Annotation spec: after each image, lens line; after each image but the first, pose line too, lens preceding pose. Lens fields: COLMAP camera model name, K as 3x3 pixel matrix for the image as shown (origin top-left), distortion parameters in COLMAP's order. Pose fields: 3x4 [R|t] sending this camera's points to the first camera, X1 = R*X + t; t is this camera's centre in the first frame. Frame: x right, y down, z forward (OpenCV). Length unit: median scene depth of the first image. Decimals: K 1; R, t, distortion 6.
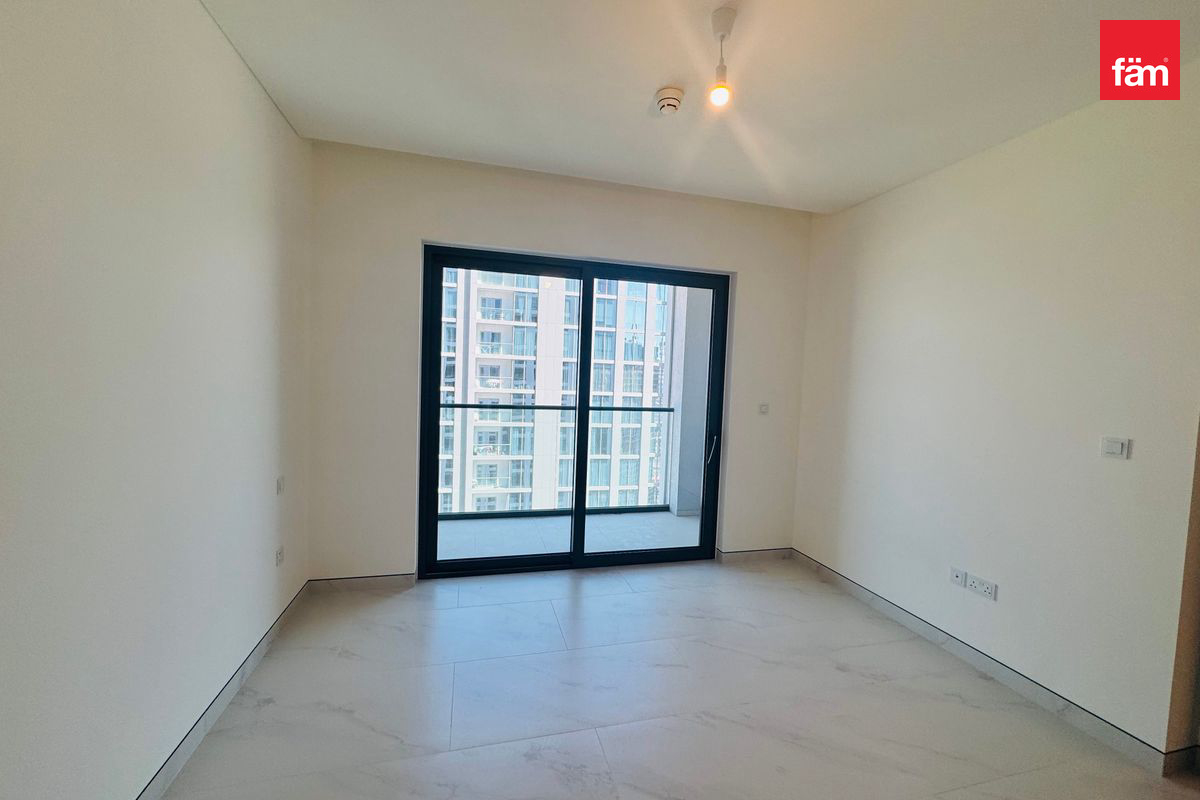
lens RADIAL K [[479.1, 0, 594.5], [0, 479.1, 398.3], [0, 0, 1]] dist [-0.001603, 0.000461]
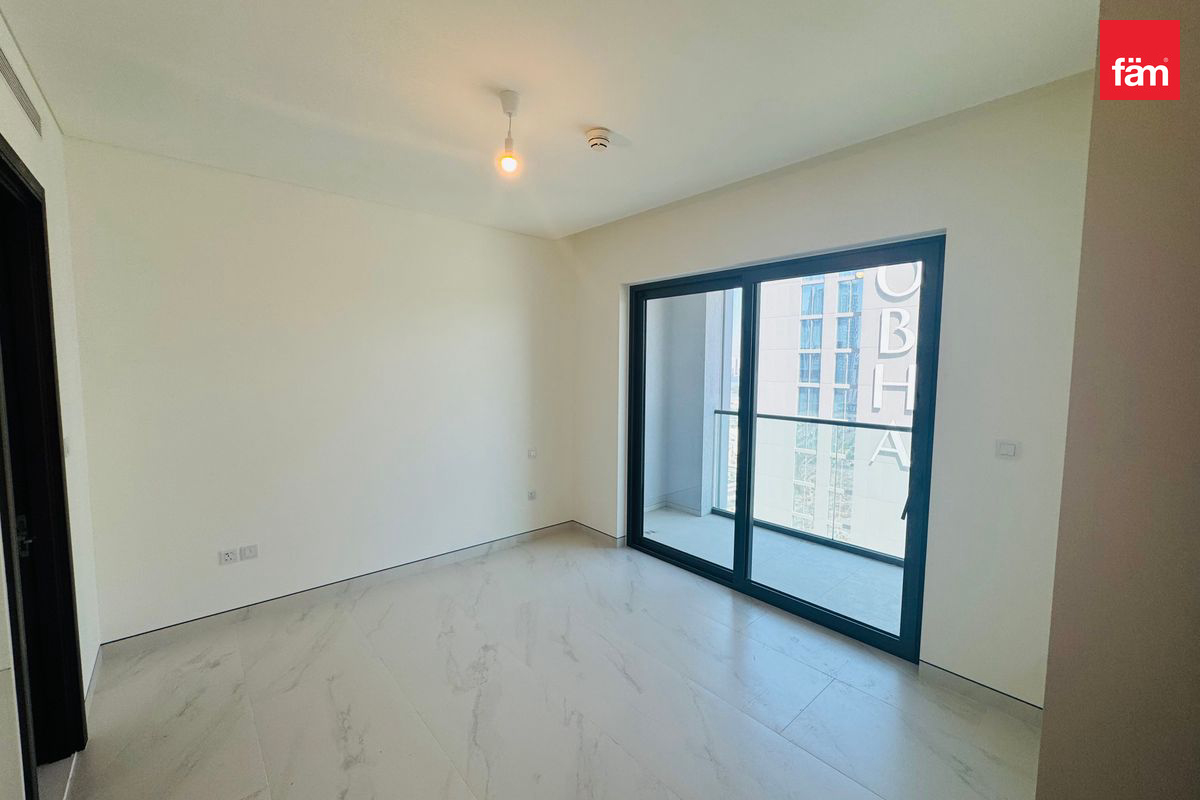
lens RADIAL K [[479.1, 0, 618.1], [0, 479.1, 403.3], [0, 0, 1]] dist [-0.001603, 0.000461]
pose [[0.456980, 0.037161, -0.888700, 0.655413], [-0.033487, 0.999137, 0.024559, -0.032551], [0.888846, 0.018537, 0.457830, 0.324972]]
